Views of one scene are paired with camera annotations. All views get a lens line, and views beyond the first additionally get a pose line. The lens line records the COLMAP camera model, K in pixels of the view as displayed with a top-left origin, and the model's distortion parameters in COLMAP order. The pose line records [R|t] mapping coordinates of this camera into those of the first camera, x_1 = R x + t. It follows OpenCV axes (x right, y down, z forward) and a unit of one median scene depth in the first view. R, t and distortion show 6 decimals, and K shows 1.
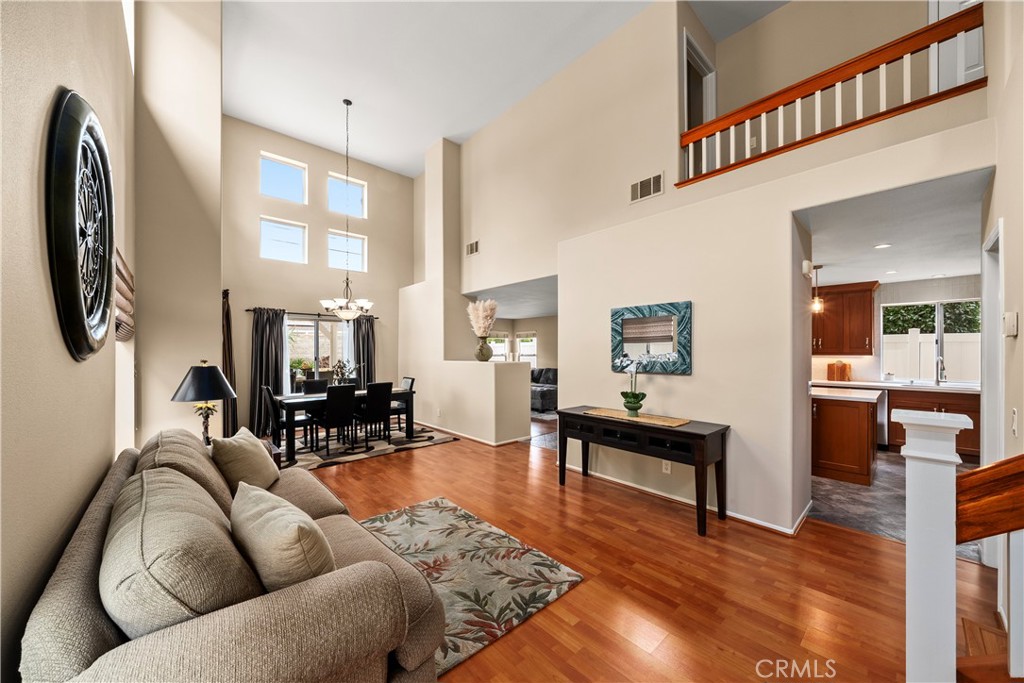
lens RADIAL K [[366.4, 0, 508.3], [0, 366.4, 350.1], [0, 0, 1]] dist [-0.009304, -0.000103]
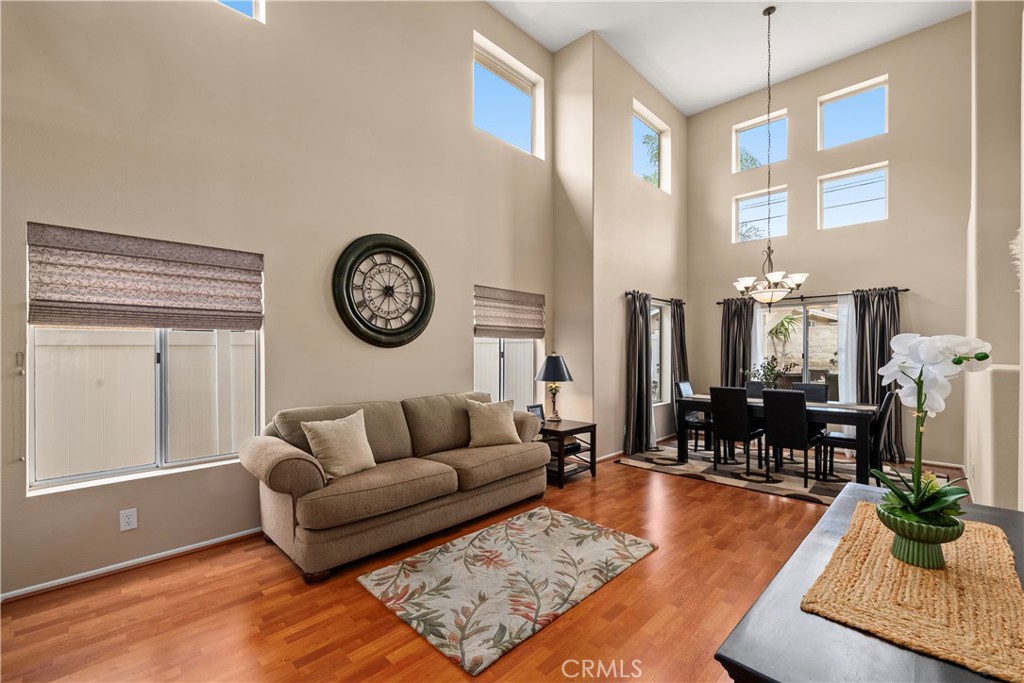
lens RADIAL K [[431.5, 0, 507.2], [0, 431.5, 348.3], [0, 0, 1]] dist [0.003414, 0.000194]
pose [[0.061380, -0.000085, -0.998114, 0.623702], [0.000406, 1.000000, -0.000060, 0.013812], [0.998114, -0.000402, 0.061381, 0.628930]]
